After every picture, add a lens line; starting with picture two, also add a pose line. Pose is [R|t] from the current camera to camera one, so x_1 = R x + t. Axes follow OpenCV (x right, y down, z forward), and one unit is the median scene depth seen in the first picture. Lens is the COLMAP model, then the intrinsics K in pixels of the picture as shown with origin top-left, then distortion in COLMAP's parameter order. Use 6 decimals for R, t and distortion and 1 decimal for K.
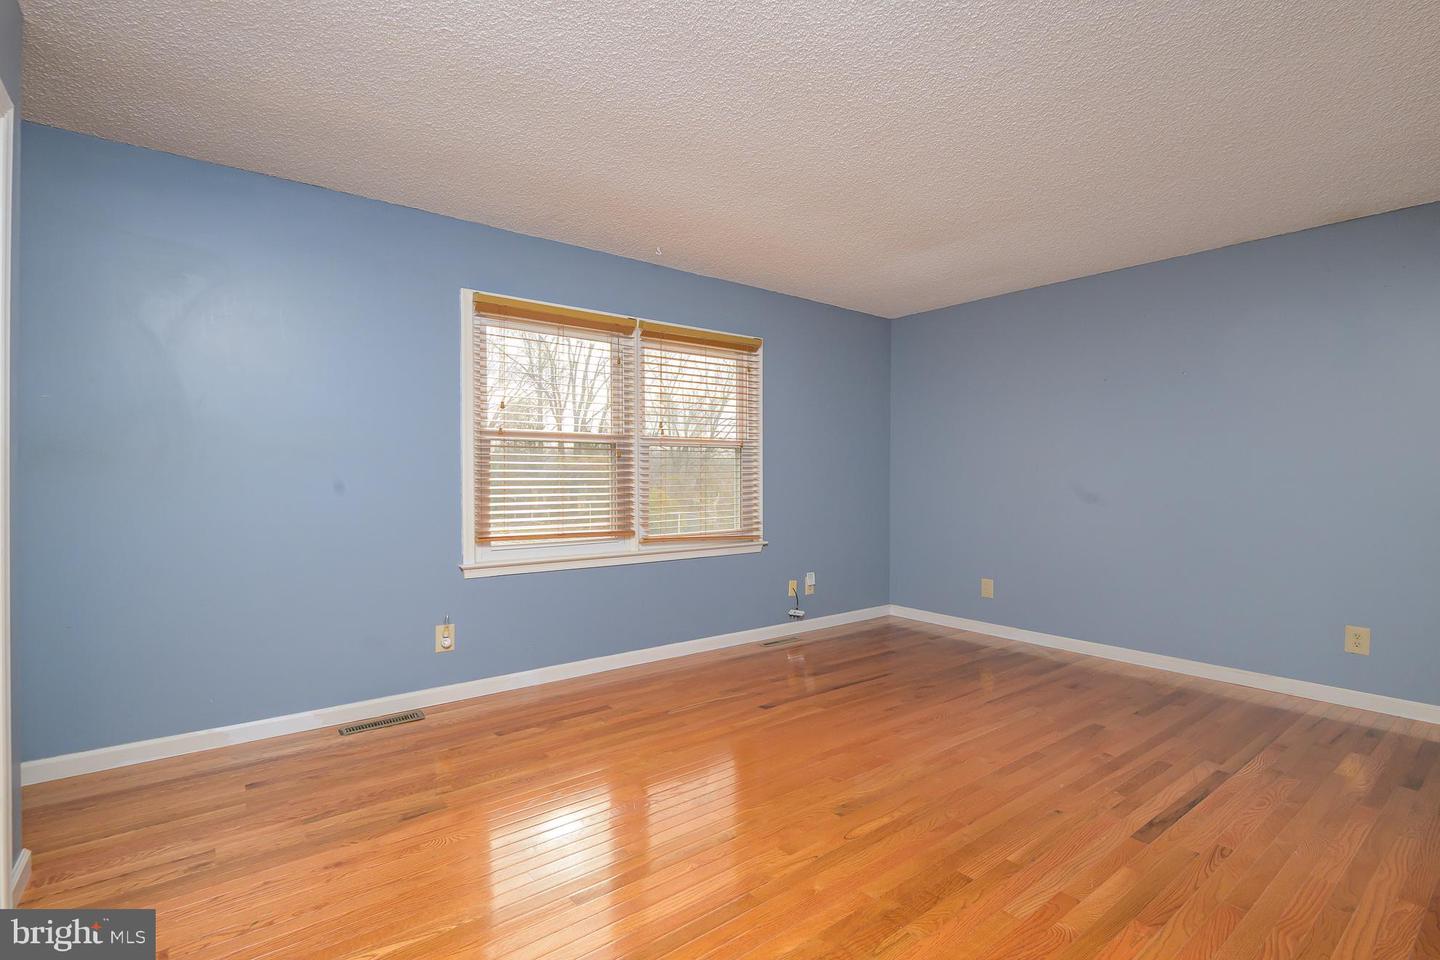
lens RADIAL K [[666.4, 0, 720.0], [0, 666.4, 480.0], [0, 0, 1]] dist [0.000572, -0.000166]
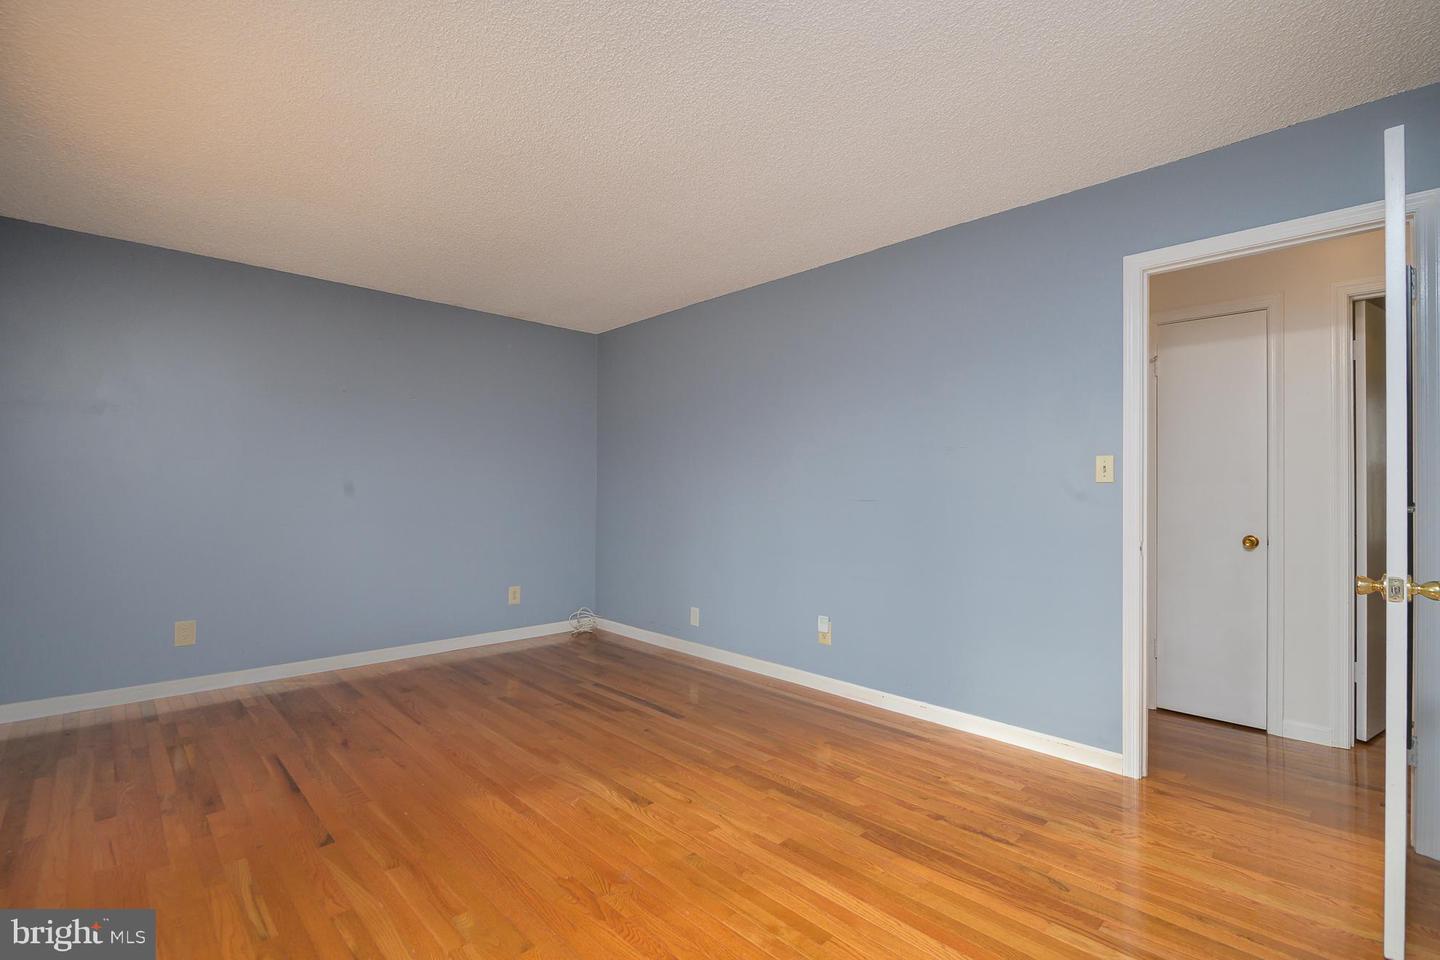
lens RADIAL K [[670.6, 0, 729.2], [0, 670.6, 476.0], [0, 0, 1]] dist [-0.003861, -0.000907]
pose [[-0.100712, 0.014697, 0.994807, -0.762940], [0.000258, 0.999891, -0.014746, -0.015015], [-0.994916, -0.001228, -0.100705, 0.800491]]
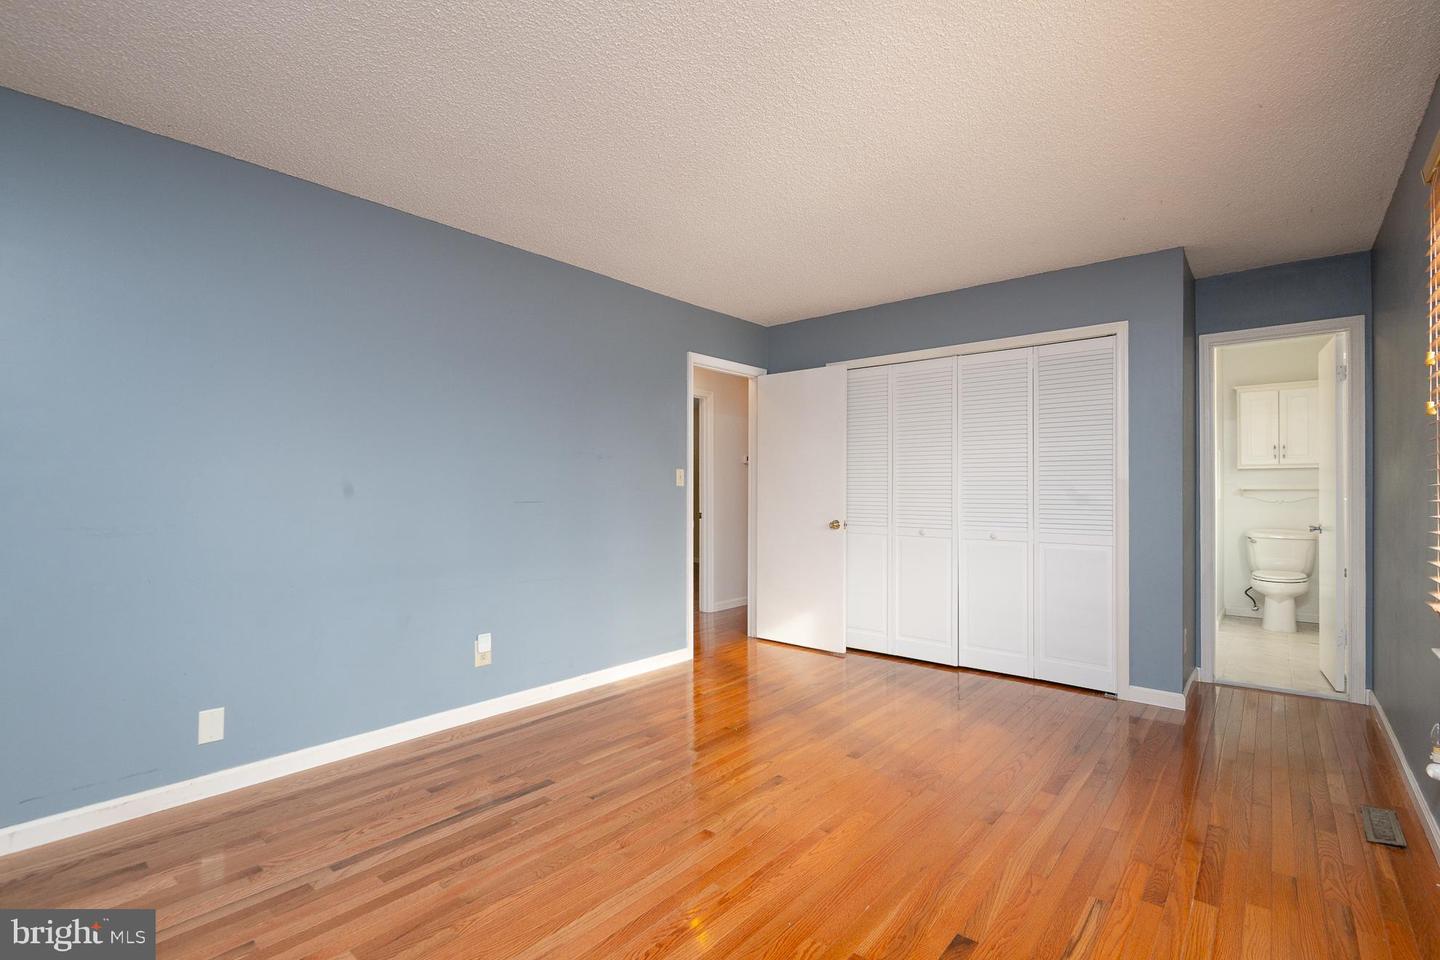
lens RADIAL K [[666.2, 0, 720.0], [0, 666.2, 480.0], [0, 0, 1]] dist [-0.000092, -0.000461]
pose [[-0.979311, -0.005265, -0.202291, 0.435475], [-0.003813, 0.999964, -0.007569, -0.022424], [0.202324, -0.006641, -0.979296, 1.768326]]
